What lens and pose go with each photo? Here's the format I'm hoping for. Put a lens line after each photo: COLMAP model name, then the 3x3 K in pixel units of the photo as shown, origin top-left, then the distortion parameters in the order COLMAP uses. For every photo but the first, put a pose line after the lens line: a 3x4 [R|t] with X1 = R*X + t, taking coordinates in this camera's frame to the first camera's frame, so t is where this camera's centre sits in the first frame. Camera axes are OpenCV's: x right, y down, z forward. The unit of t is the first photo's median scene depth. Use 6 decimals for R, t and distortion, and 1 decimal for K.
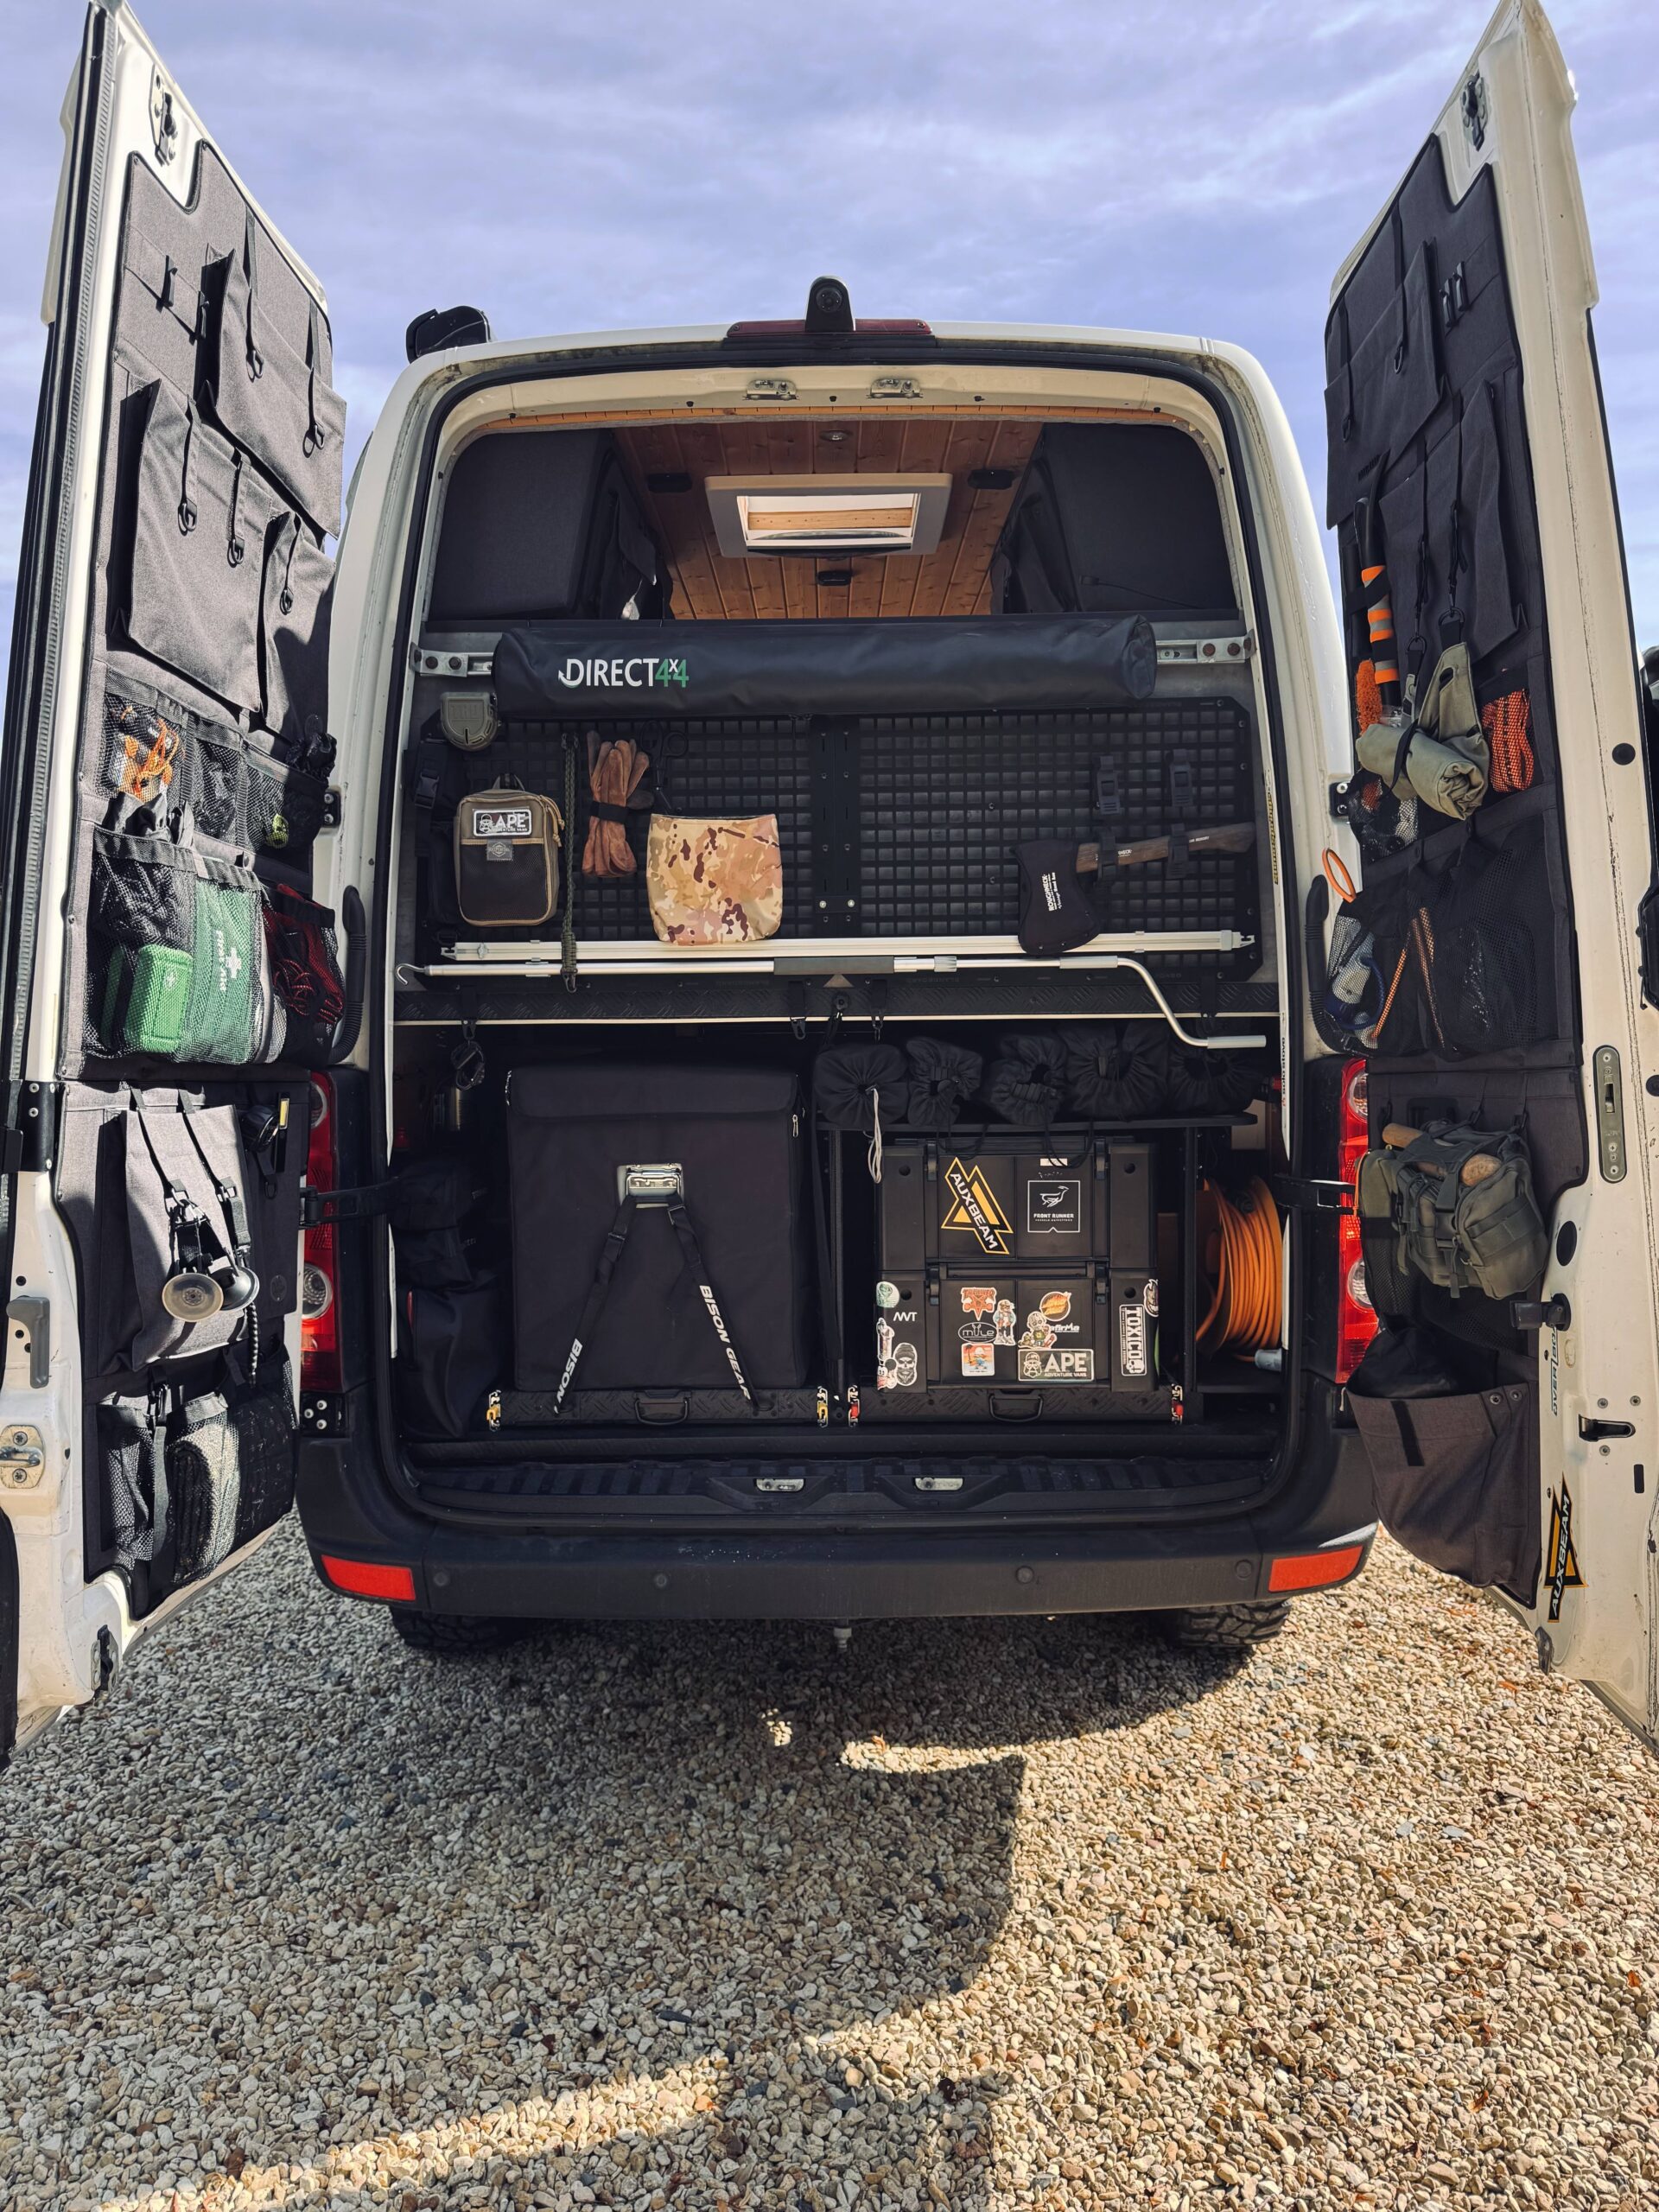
lens RADIAL K [[1562.8, 0, 804.0], [0, 1562.8, 1111.8], [0, 0, 1]] dist [0.036820, -0.049034]
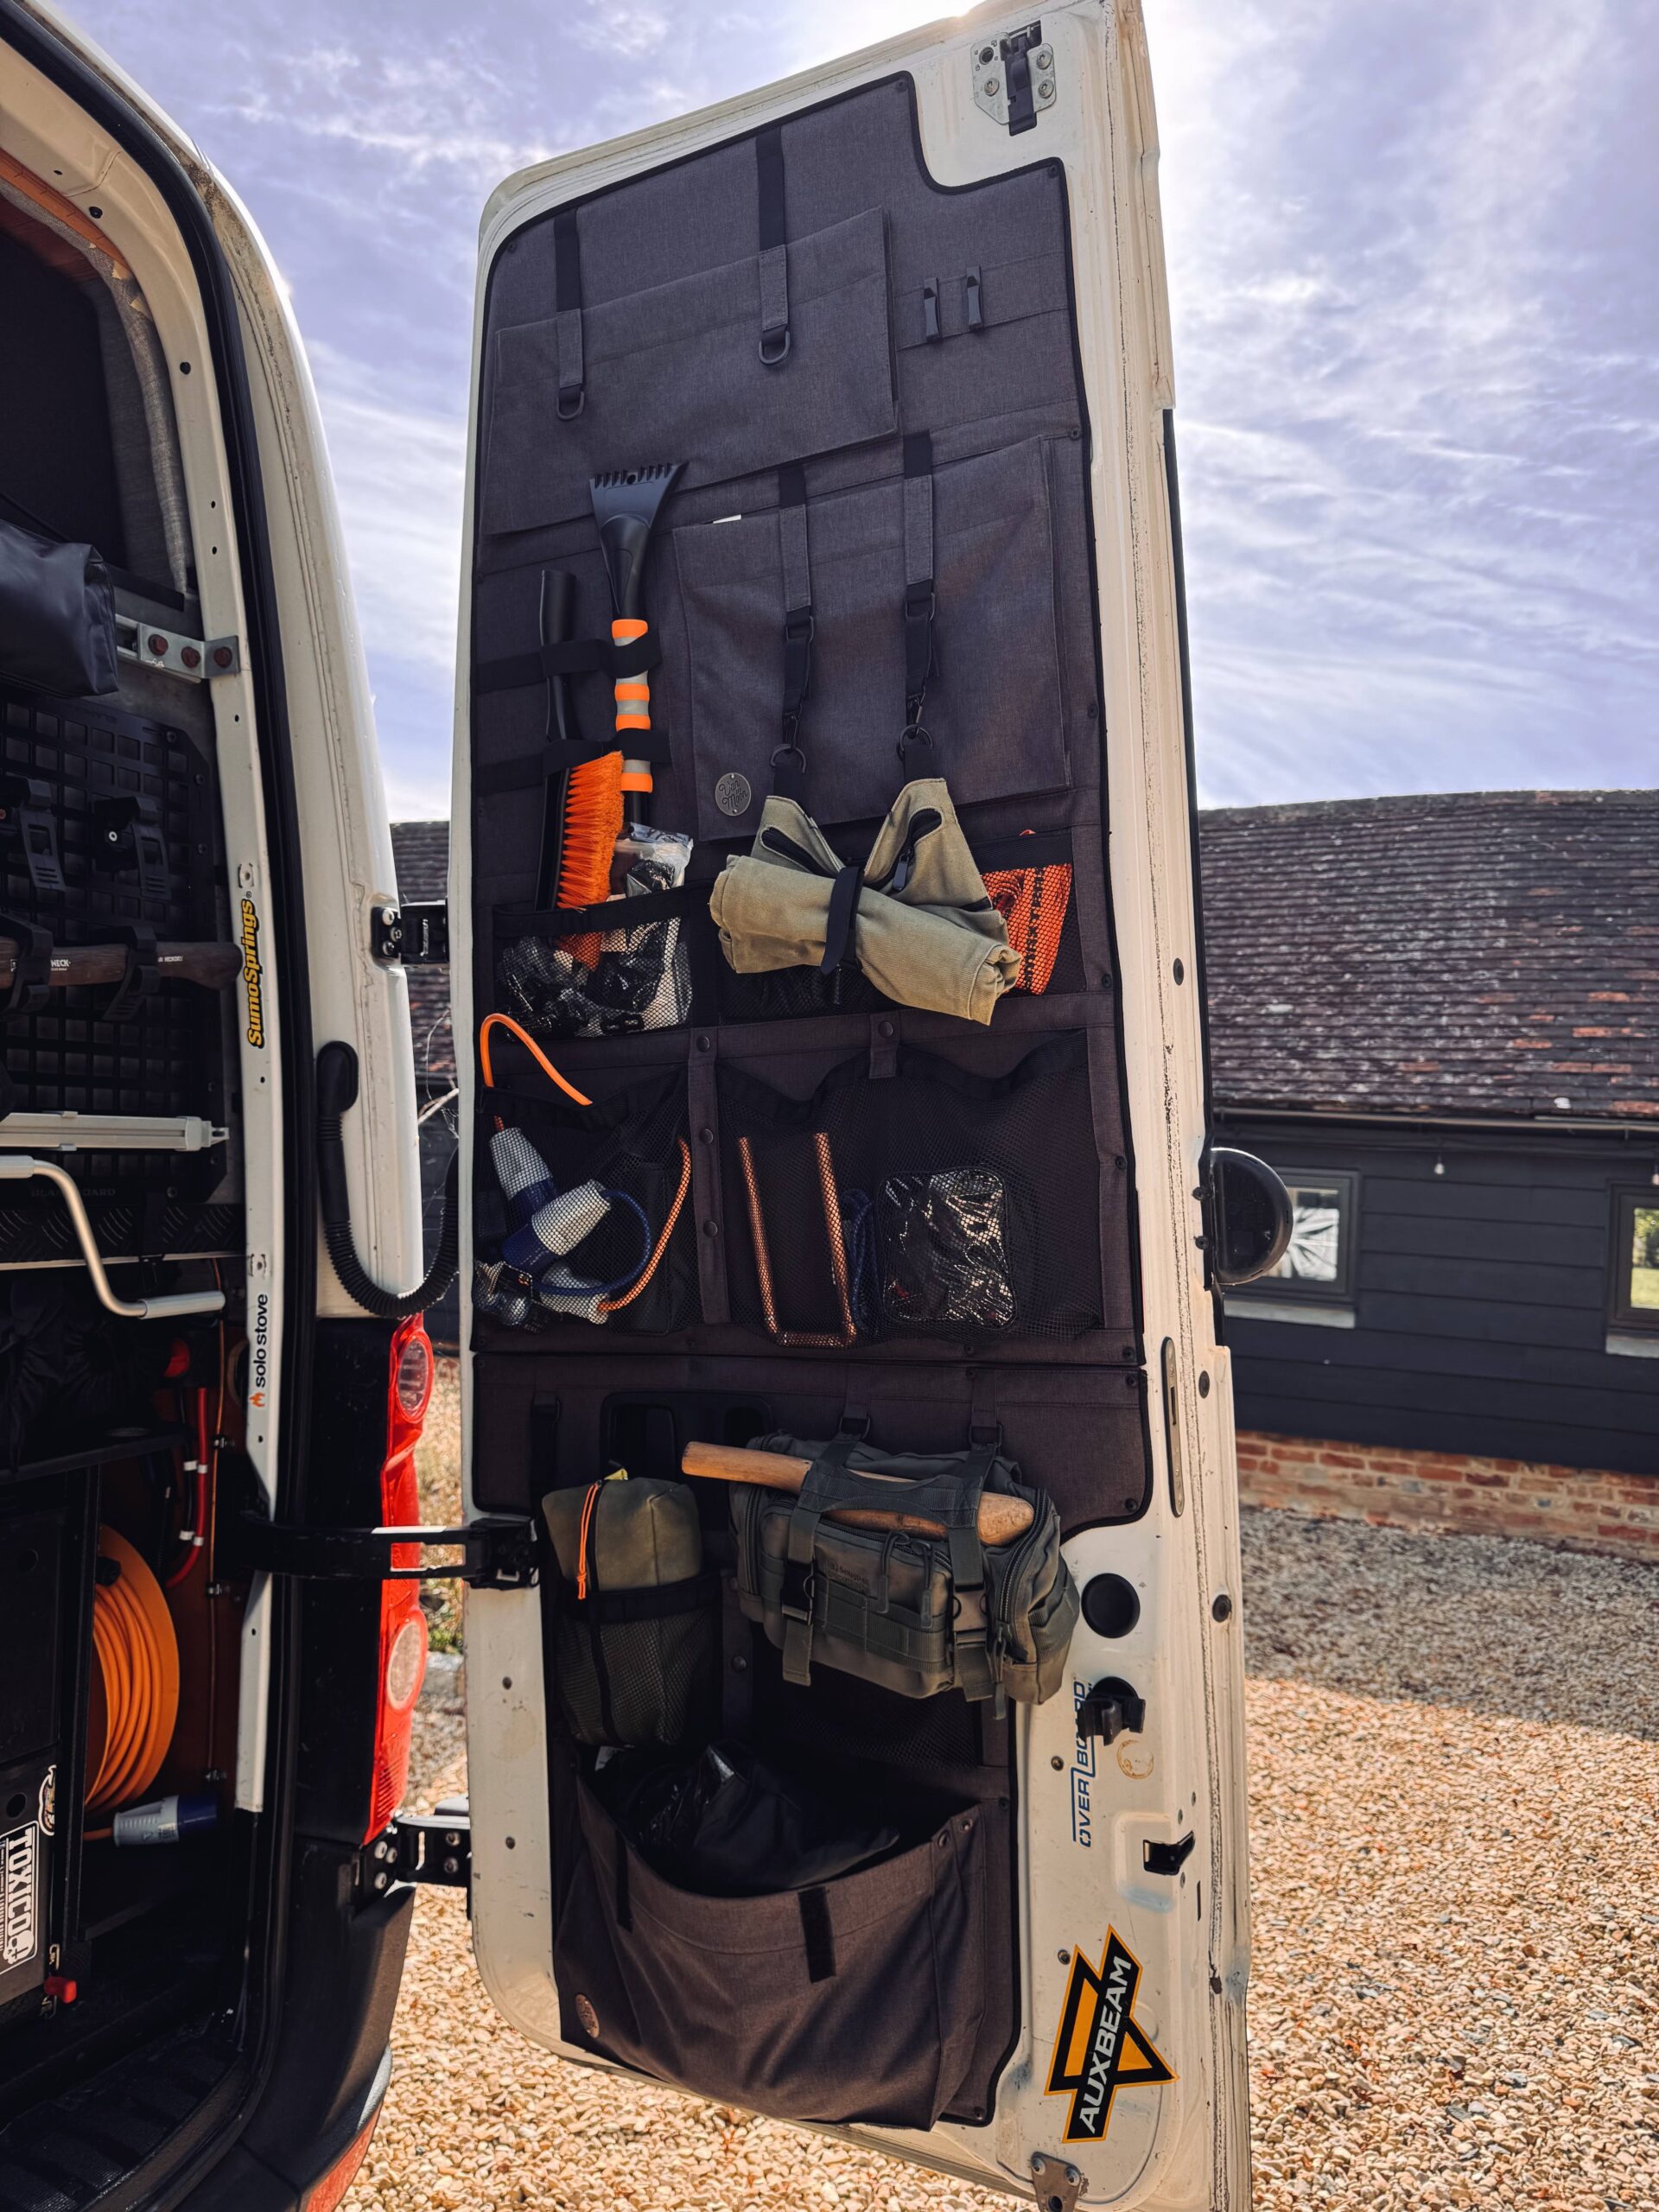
lens RADIAL K [[1562.8, 0, 860.6], [0, 1562.8, 1098.1], [0, 0, 1]] dist [0.036820, -0.049034]
pose [[0.396095, 0.053597, 0.916644, -0.174288], [0.035891, 0.996628, -0.073783, -0.071199], [-0.917508, 0.062124, 0.392835, 0.543371]]
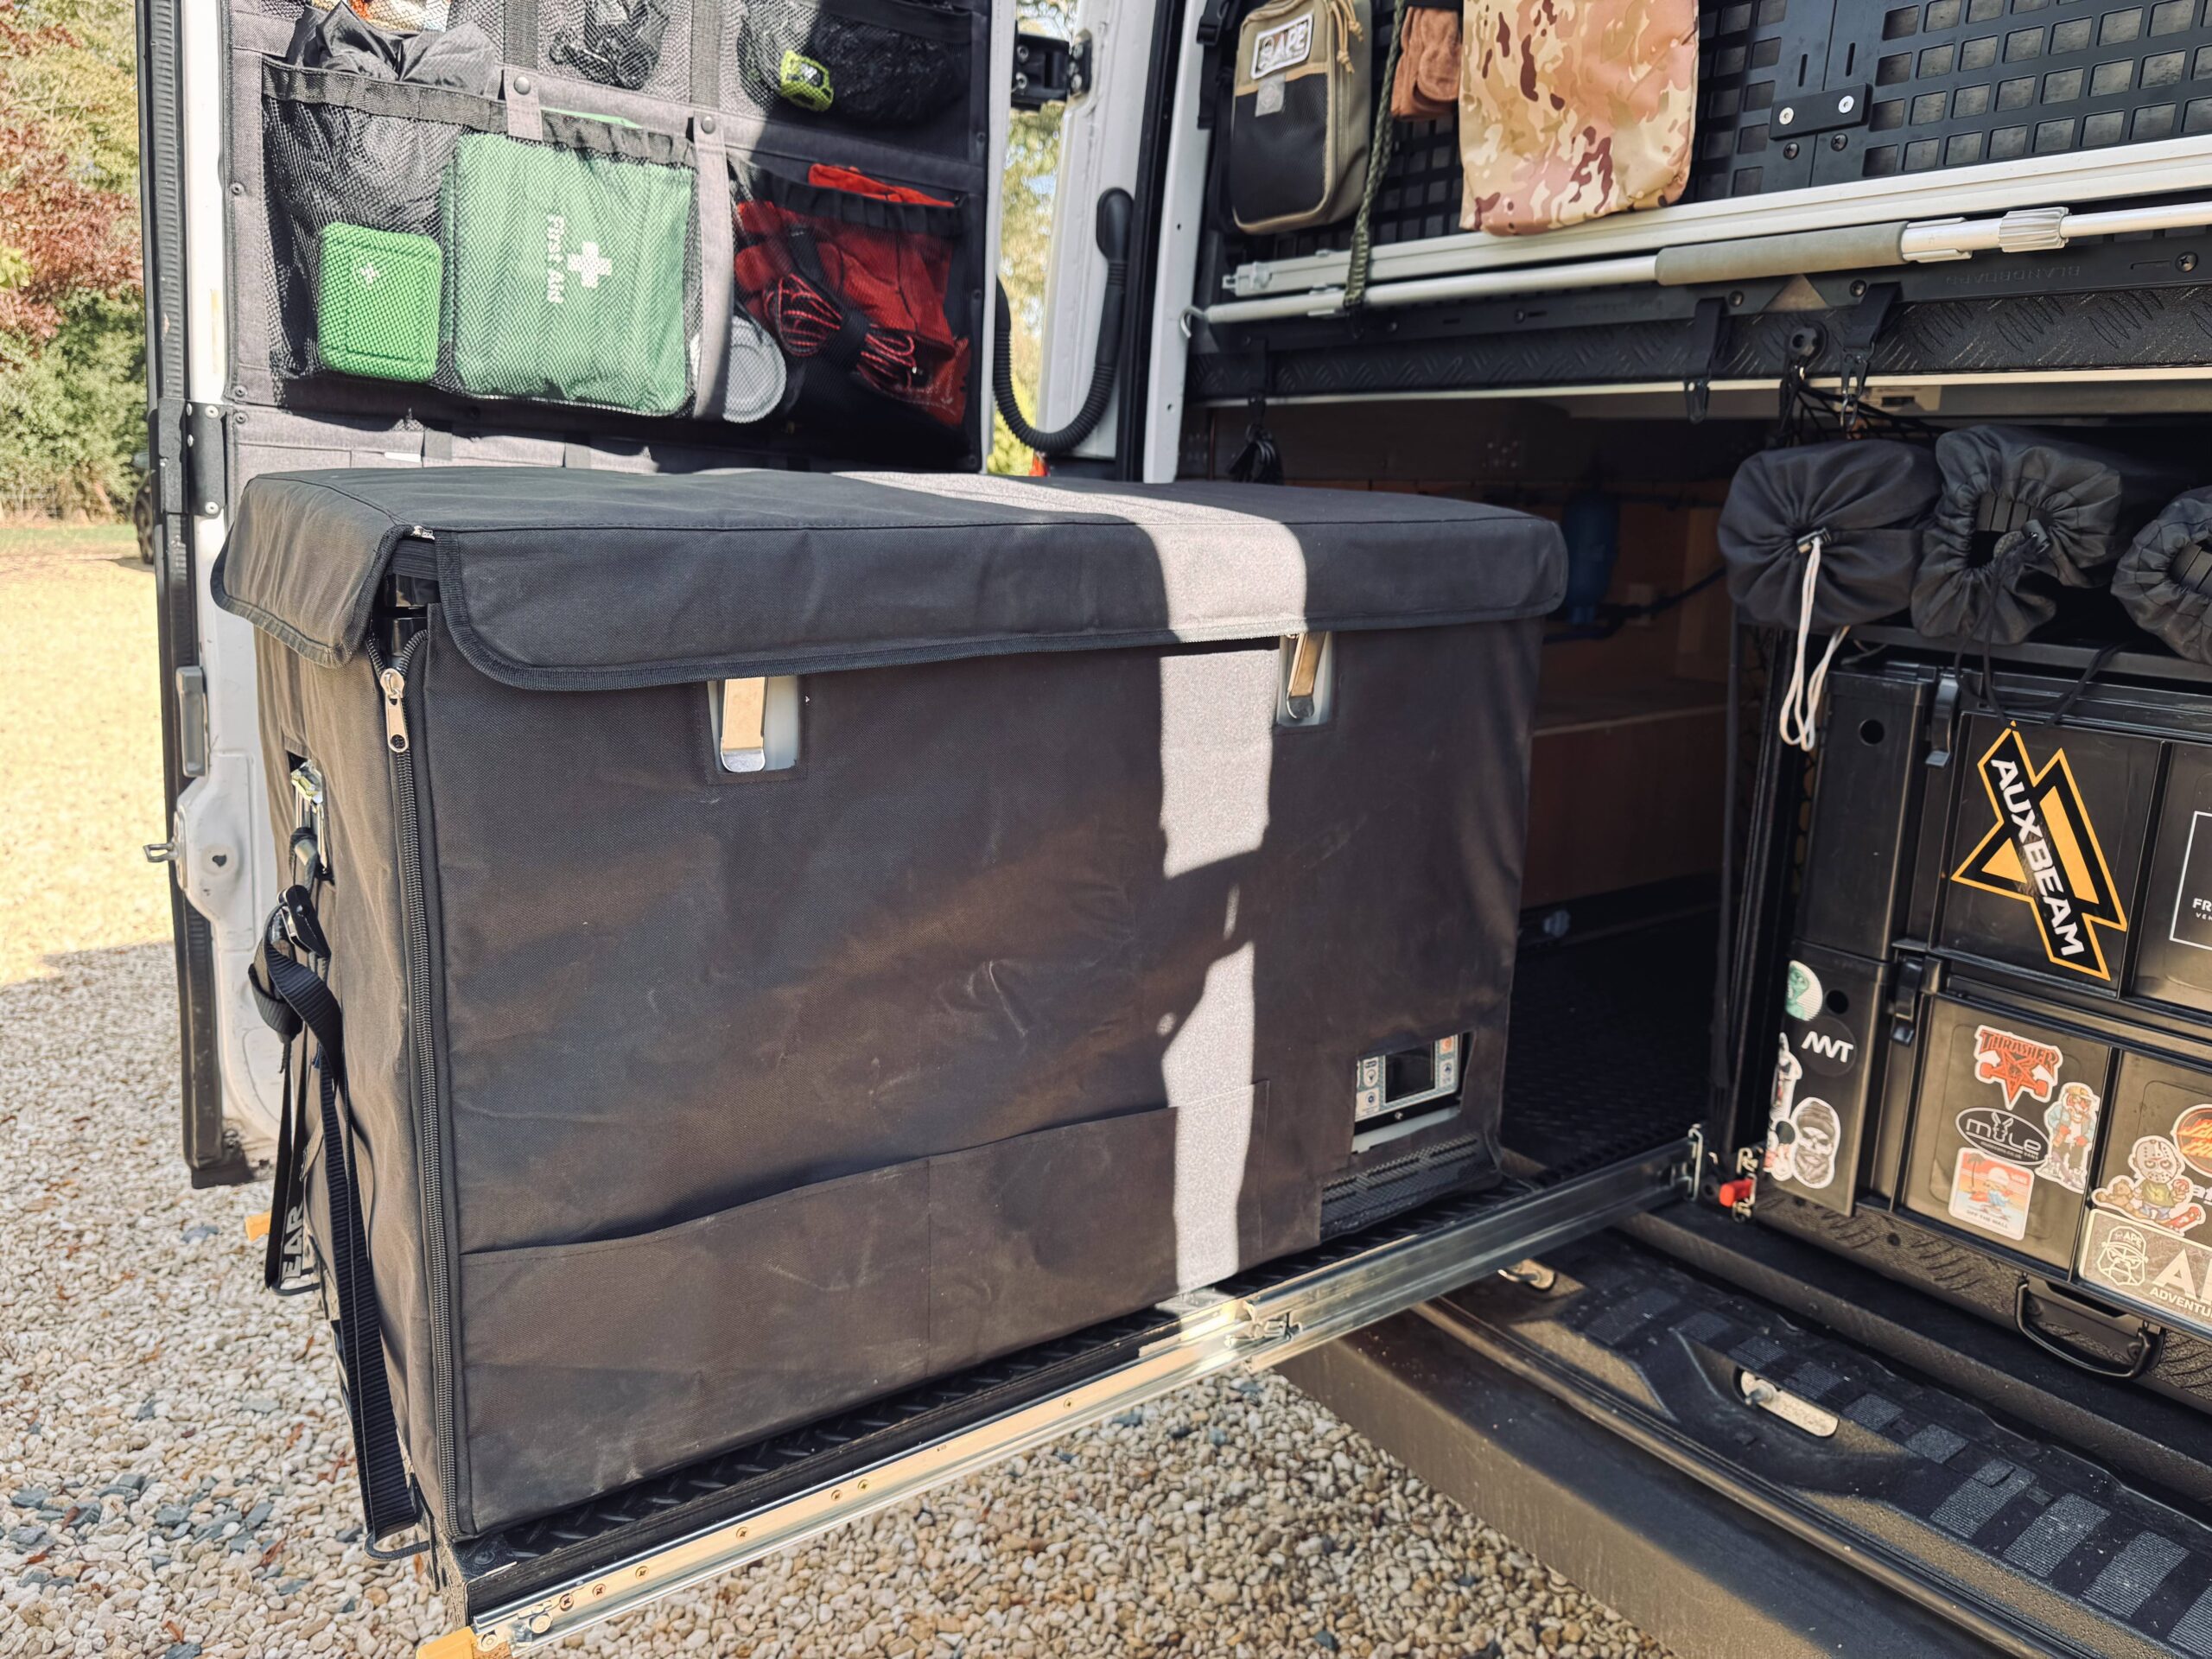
lens RADIAL K [[1562.8, 0, 1118.5], [0, 1562.8, 836.2], [0, 0, 1]] dist [0.036820, -0.049034]
pose [[0.593248, 0.212382, -0.776499, 0.300234], [-0.090331, 0.976042, 0.197946, -0.003120], [0.799936, -0.047289, 0.598220, 0.576745]]
